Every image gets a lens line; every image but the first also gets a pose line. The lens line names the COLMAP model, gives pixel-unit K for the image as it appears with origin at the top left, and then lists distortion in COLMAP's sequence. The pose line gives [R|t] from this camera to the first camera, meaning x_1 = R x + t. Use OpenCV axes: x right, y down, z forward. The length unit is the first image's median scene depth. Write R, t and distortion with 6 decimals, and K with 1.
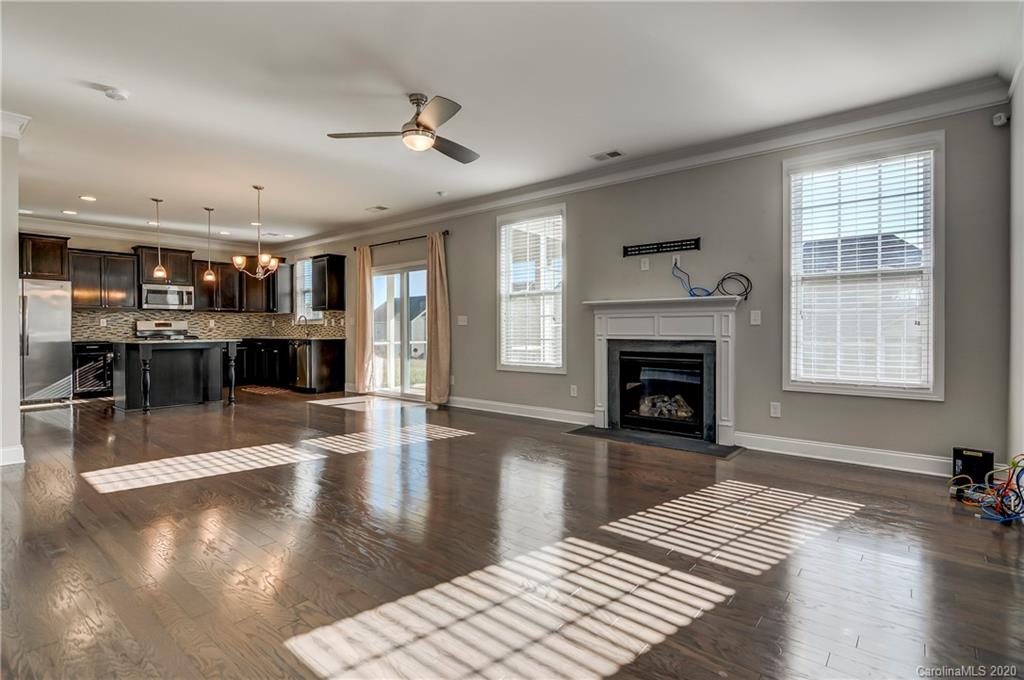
lens RADIAL K [[497.7, 0, 516.3], [0, 497.7, 331.1], [0, 0, 1]] dist [0.012226, -0.008363]
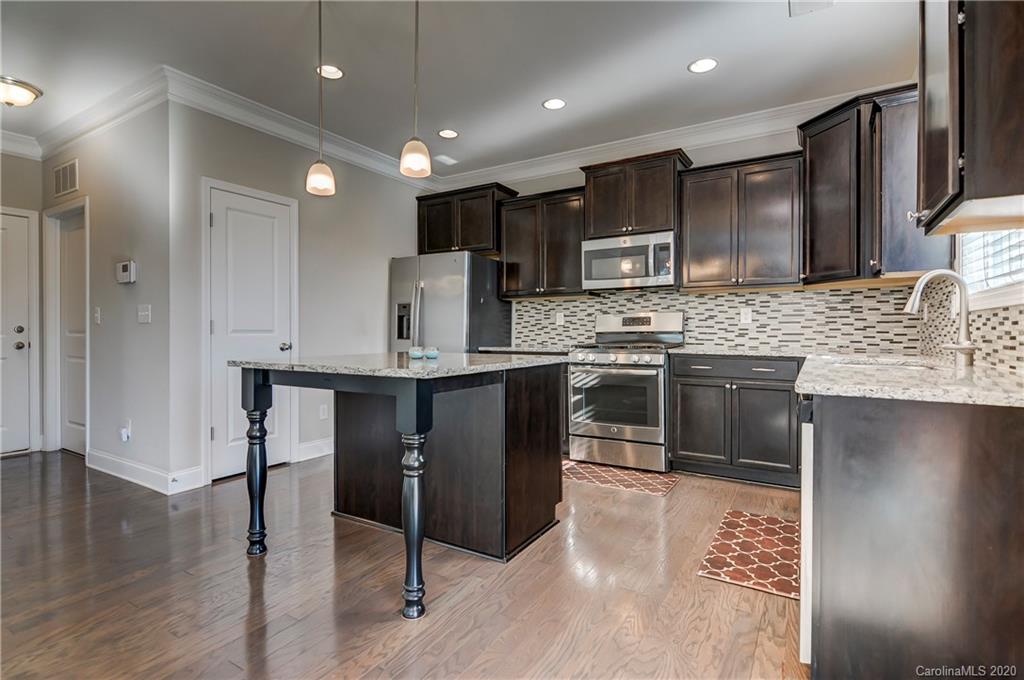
lens RADIAL K [[497.7, 0, 509.4], [0, 497.7, 333.3], [0, 0, 1]] dist [0.012226, -0.008363]
pose [[0.131131, 0.009125, -0.991323, -0.255969], [-0.004090, 0.999954, 0.008664, -0.004840], [0.991357, 0.002919, 0.131163, 0.862193]]
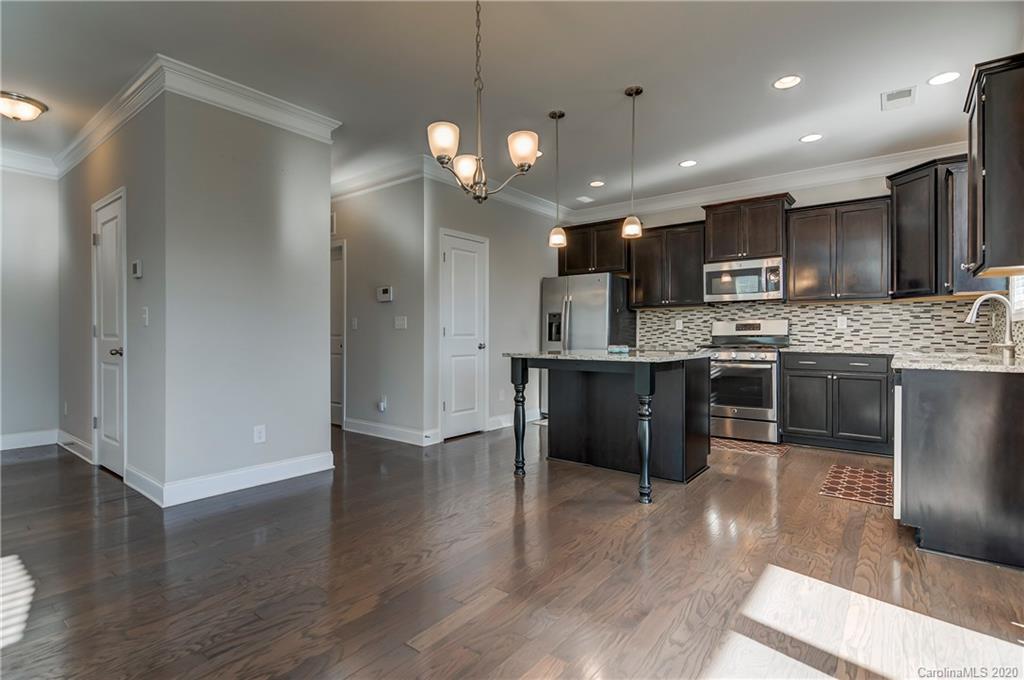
lens RADIAL K [[497.7, 0, 512.2], [0, 497.7, 334.3], [0, 0, 1]] dist [0.012226, -0.008363]
pose [[0.020718, 0.003781, -0.999778, -0.107041], [-0.003993, 0.999985, 0.003699, -0.004903], [0.999777, 0.003915, 0.020733, 0.740257]]
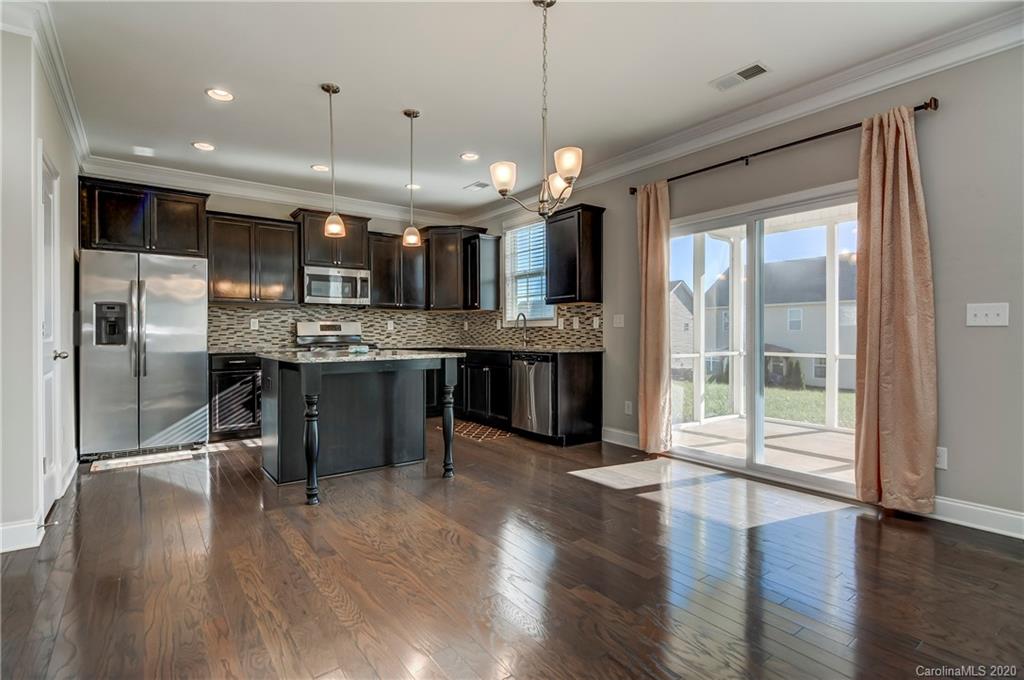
lens RADIAL K [[497.7, 0, 502.3], [0, 497.7, 332.9], [0, 0, 1]] dist [0.012226, -0.008363]
pose [[0.966529, 0.000911, -0.256557, -0.324641], [-0.002507, 0.999979, -0.005894, -0.002253], [0.256547, 0.006340, 0.966511, 0.429146]]
